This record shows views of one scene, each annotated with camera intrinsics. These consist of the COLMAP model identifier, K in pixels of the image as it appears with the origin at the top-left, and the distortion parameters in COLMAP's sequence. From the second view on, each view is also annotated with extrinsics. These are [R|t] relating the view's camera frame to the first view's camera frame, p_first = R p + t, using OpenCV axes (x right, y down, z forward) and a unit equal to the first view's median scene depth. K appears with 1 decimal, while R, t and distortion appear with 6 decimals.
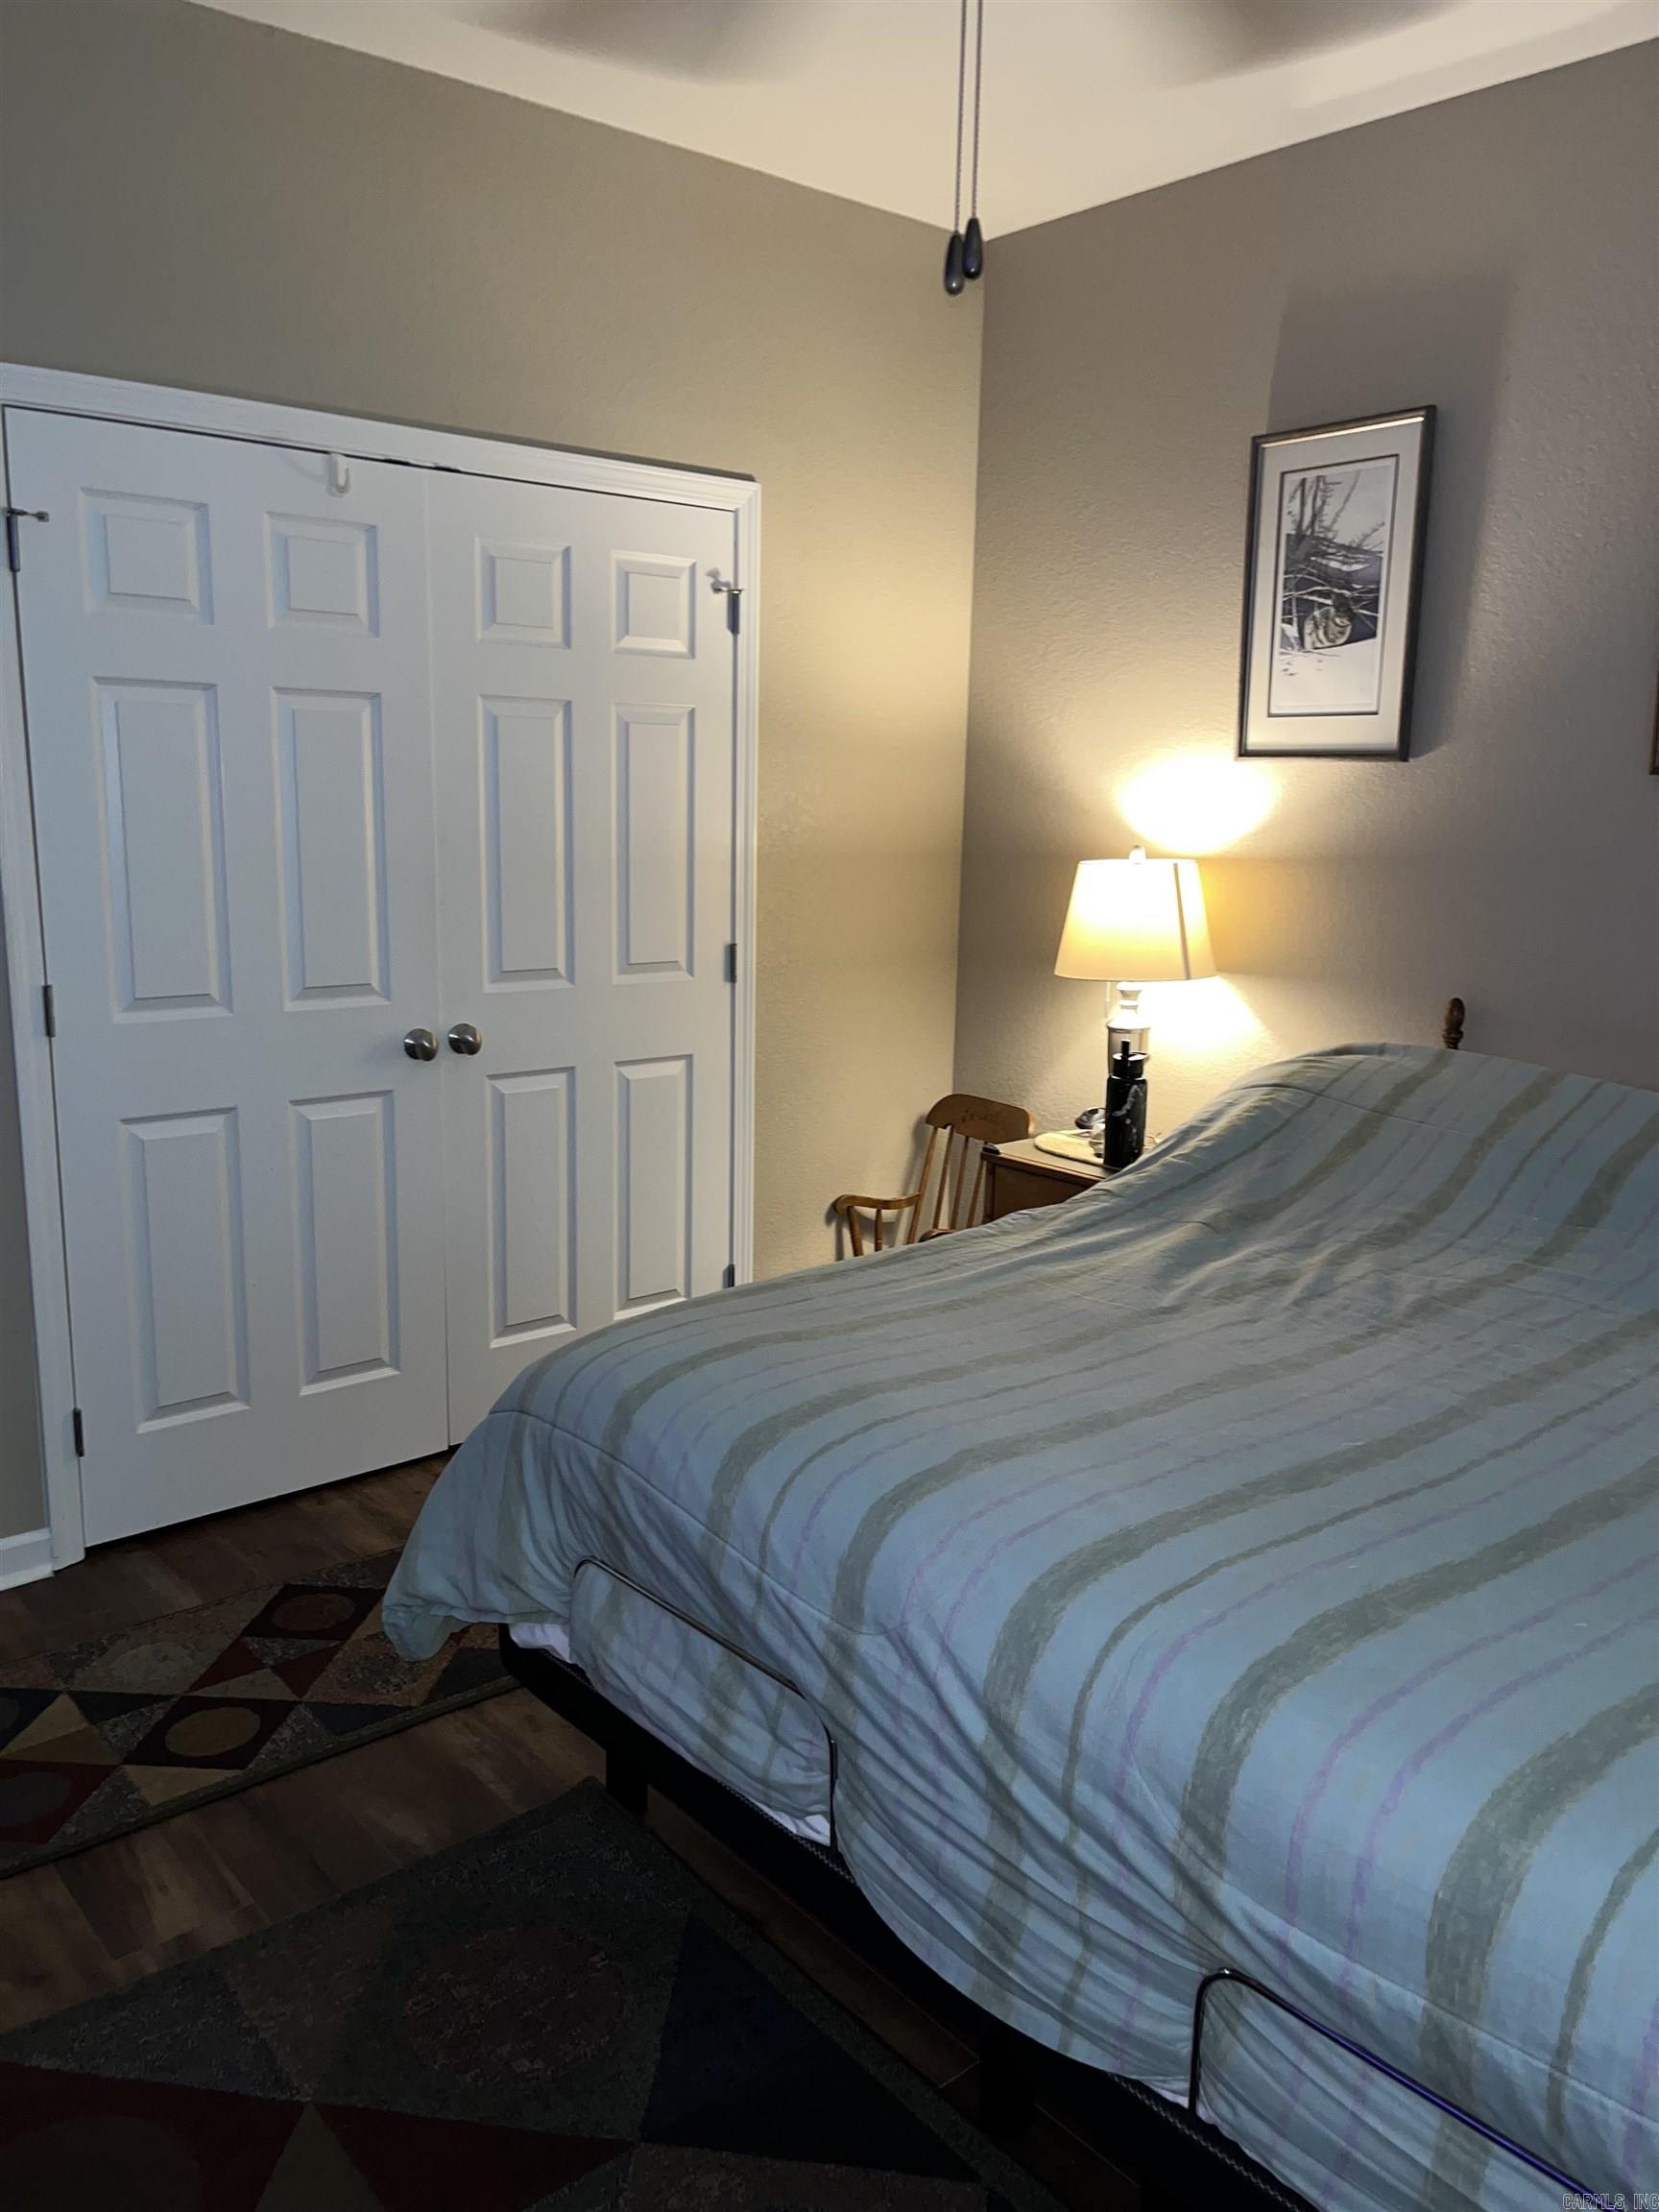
lens RADIAL K [[1661.7, 0, 829.0], [0, 1661.7, 1097.0], [0, 0, 1]] dist [0.075214, -0.106054]
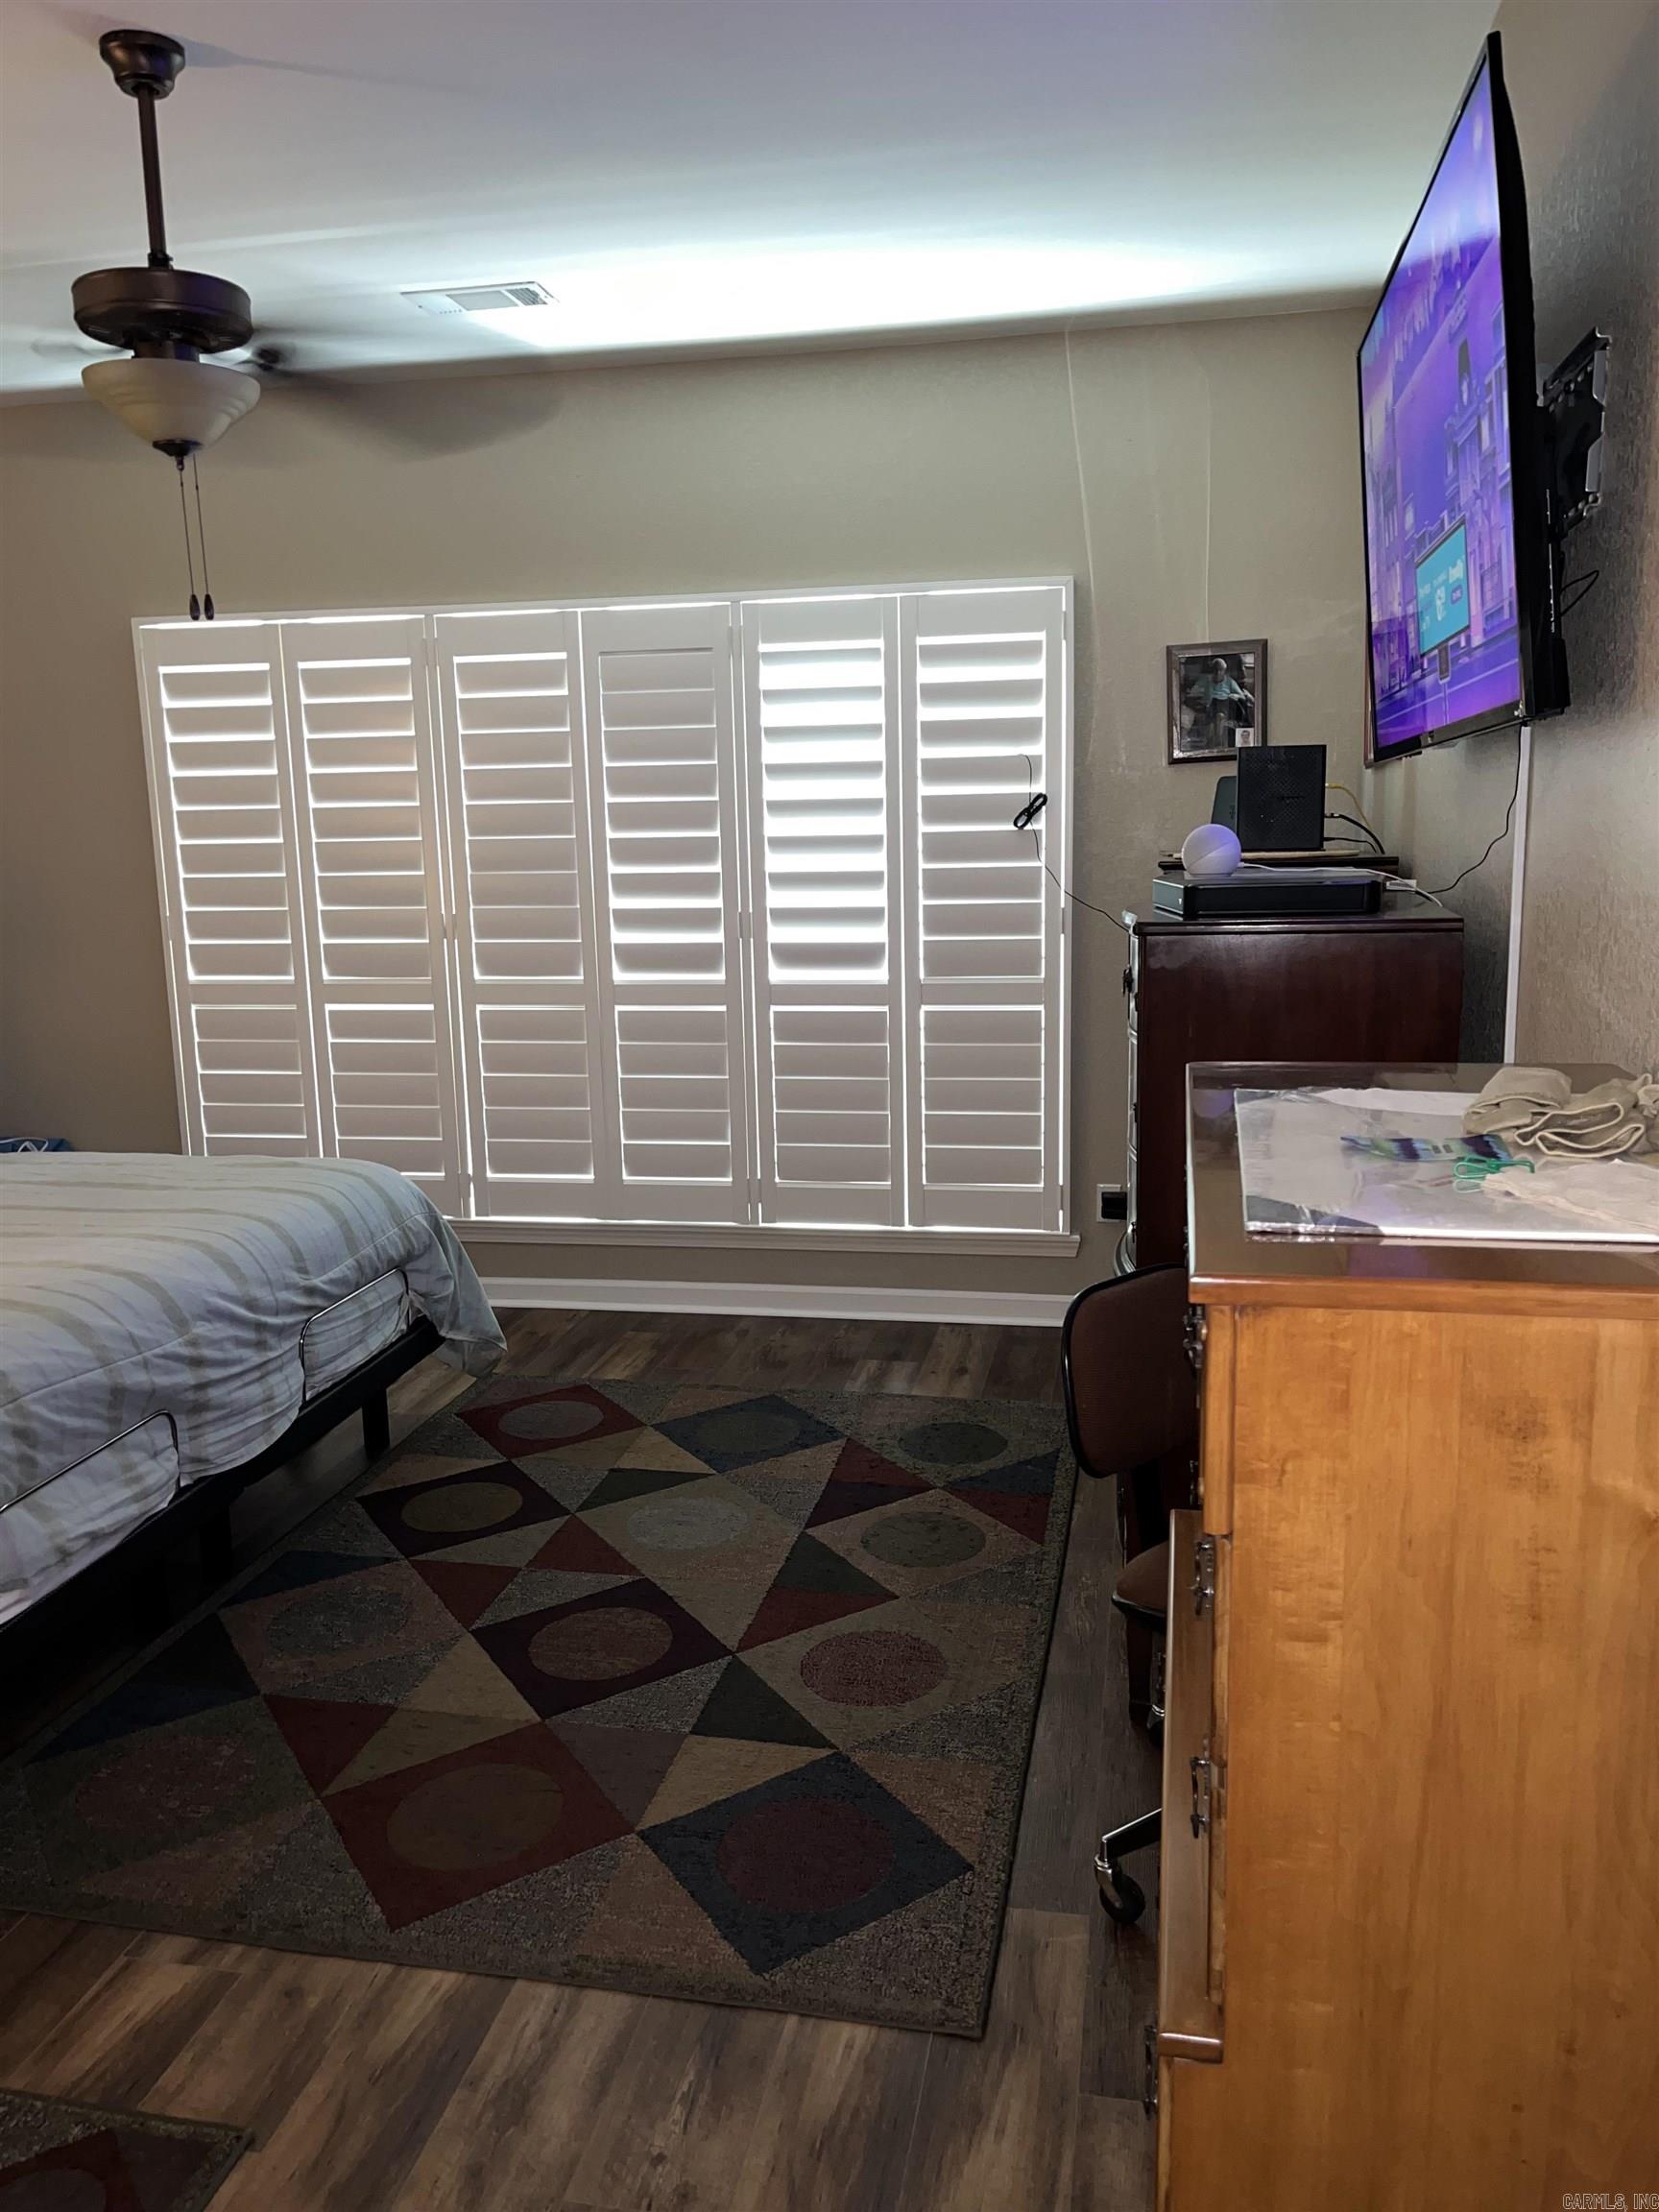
lens RADIAL K [[1661.7, 0, 828.8], [0, 1661.7, 1106.2], [0, 0, 1]] dist [0.075214, -0.106054]
pose [[-0.623734, -0.146376, 0.767809, -1.522968], [0.142577, 0.944522, 0.295888, -0.286430], [-0.768523, 0.294027, -0.568260, 1.270944]]
